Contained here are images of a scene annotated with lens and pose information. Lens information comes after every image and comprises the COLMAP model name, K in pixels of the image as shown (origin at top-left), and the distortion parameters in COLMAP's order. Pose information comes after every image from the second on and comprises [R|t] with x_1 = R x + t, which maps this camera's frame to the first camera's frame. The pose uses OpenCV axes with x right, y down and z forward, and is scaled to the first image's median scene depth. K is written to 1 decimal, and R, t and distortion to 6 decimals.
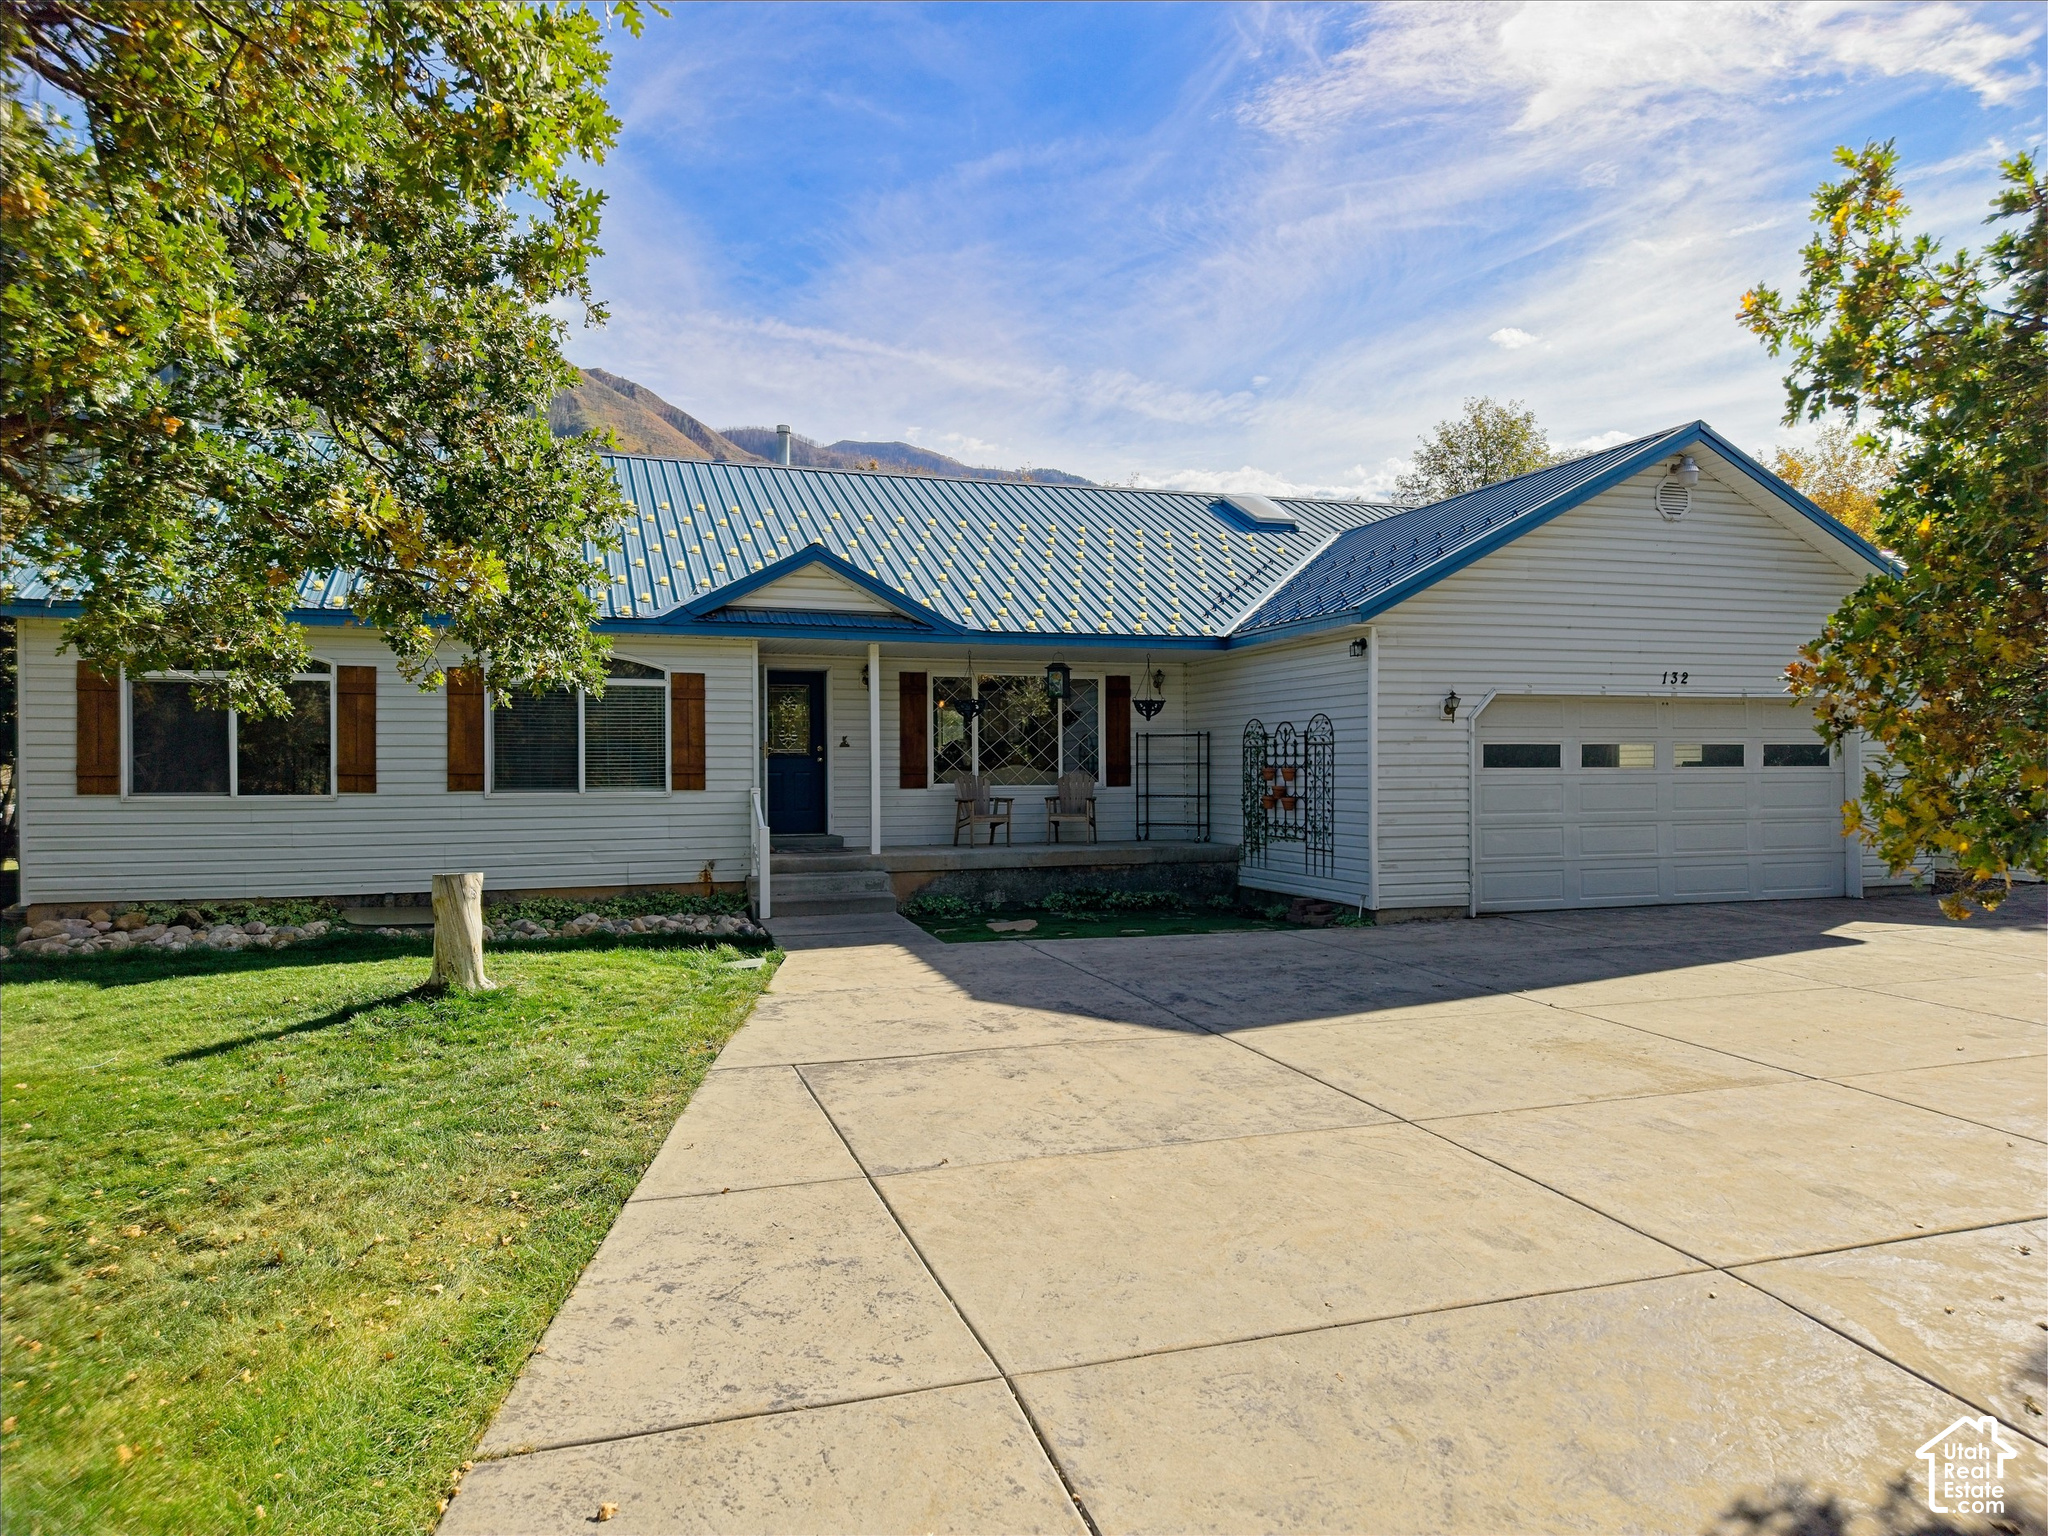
lens RADIAL K [[1395.6, 0, 1020.7], [0, 1395.6, 767.5], [0, 0, 1]] dist [0.028352, -0.015152]
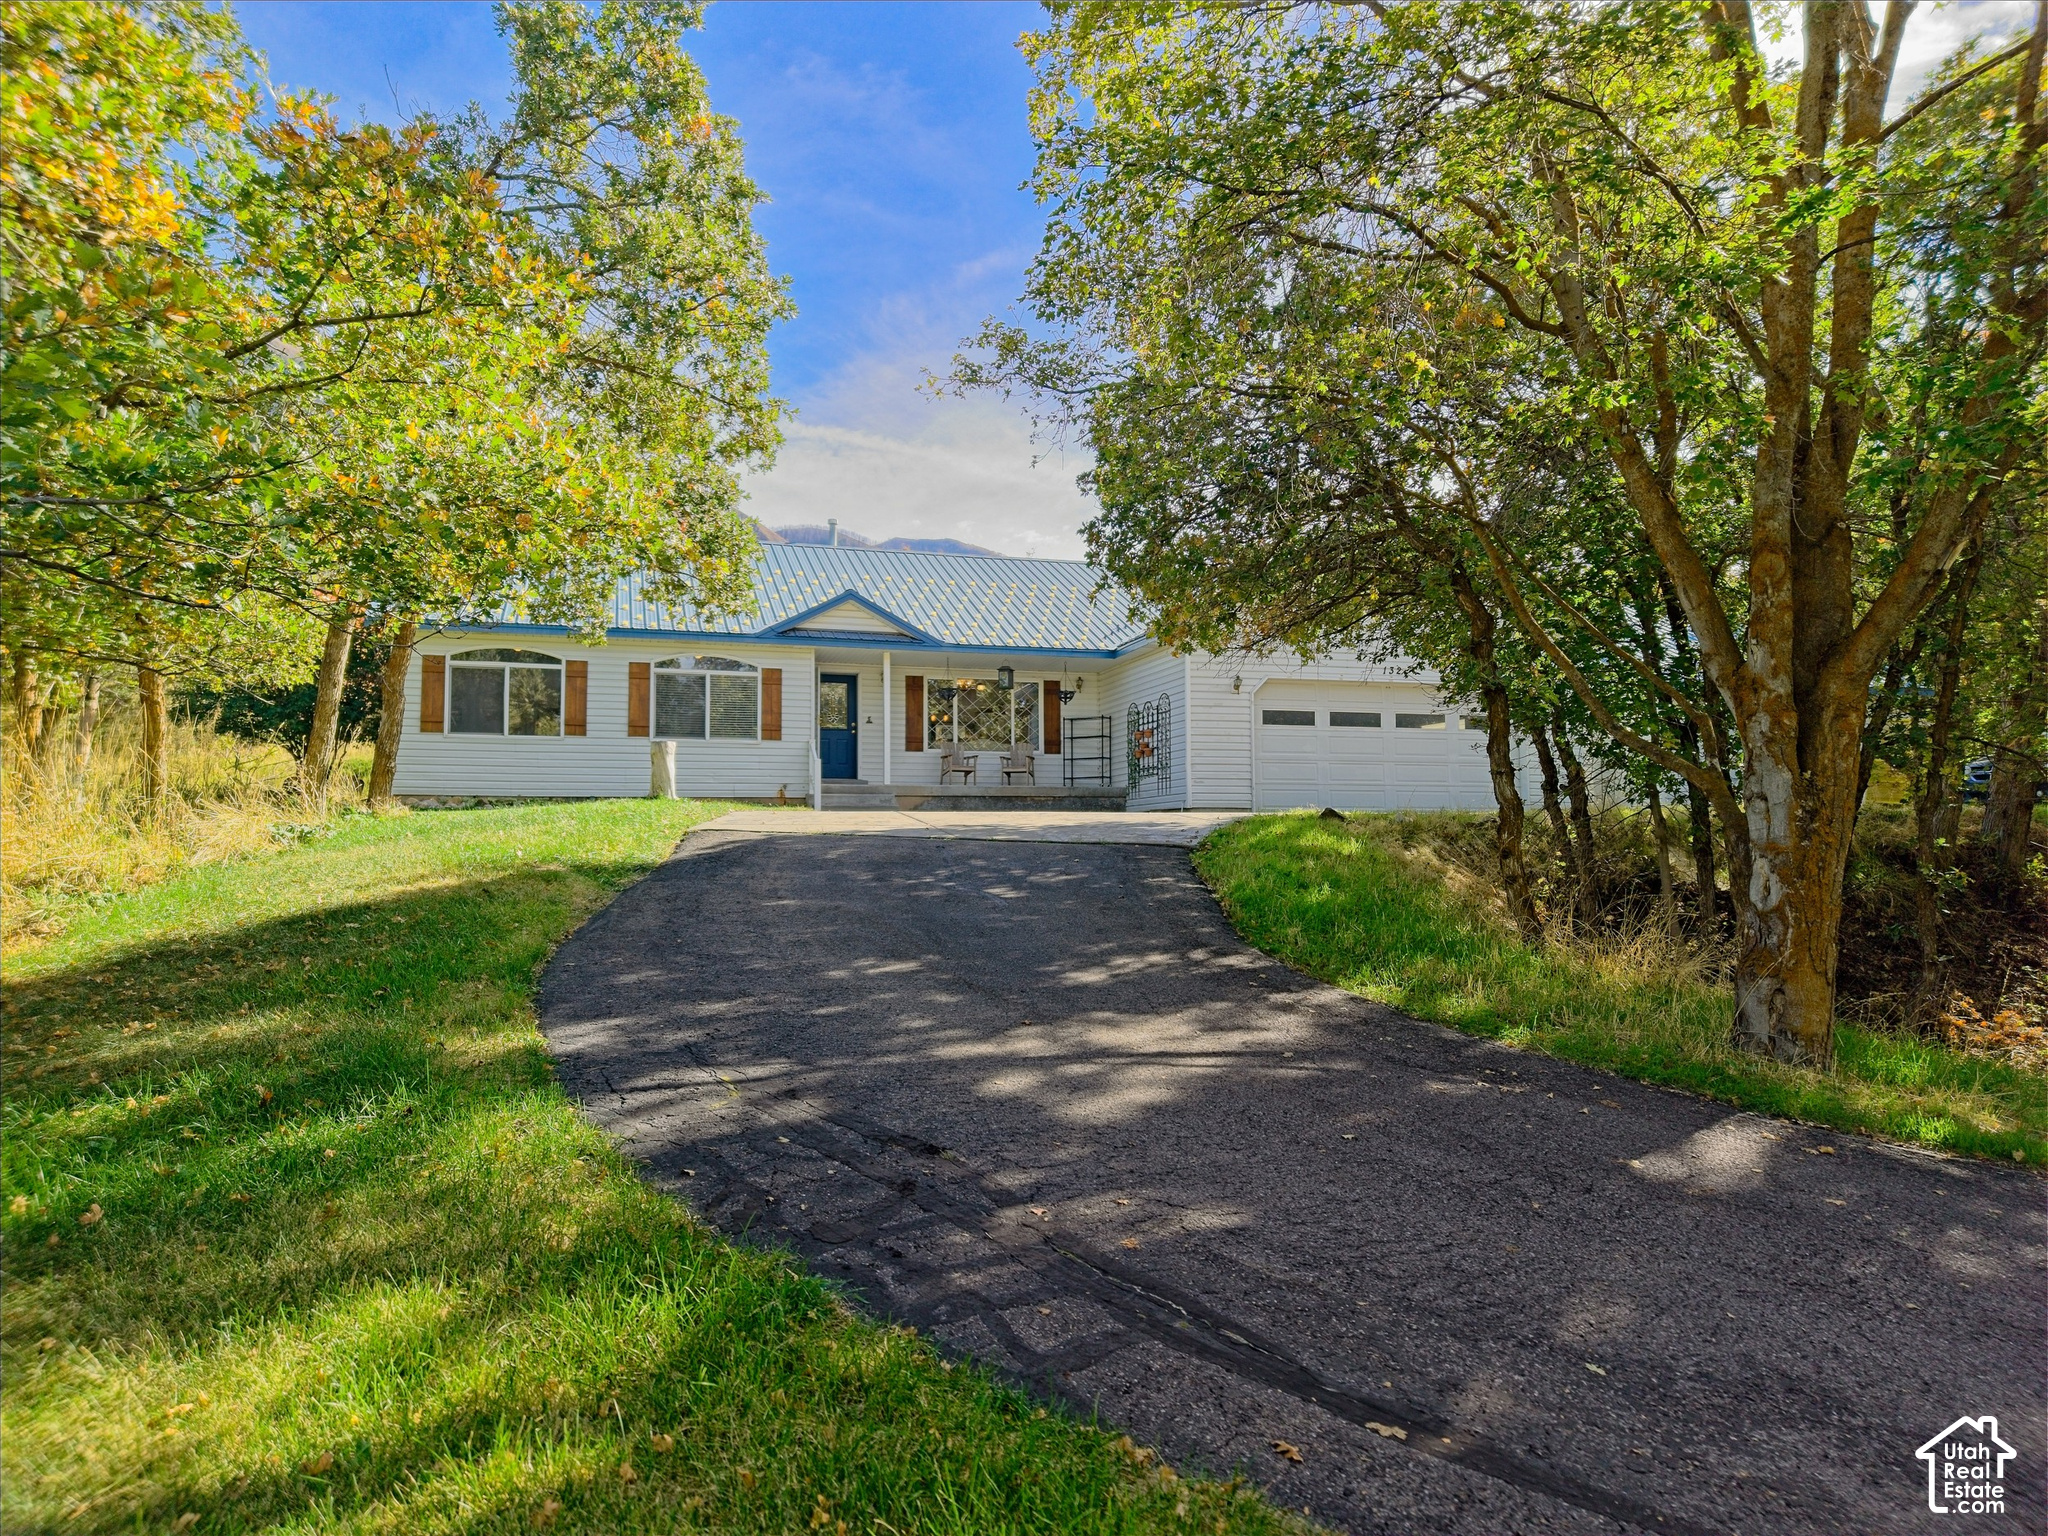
lens RADIAL K [[1395.6, 0, 1030.9], [0, 1395.6, 775.0], [0, 0, 1]] dist [0.028352, -0.015152]
pose [[0.999594, -0.002048, -0.028432, 0.104342], [0.000345, 0.998212, -0.059768, 0.146859], [0.028504, 0.059734, 0.997807, -0.577364]]
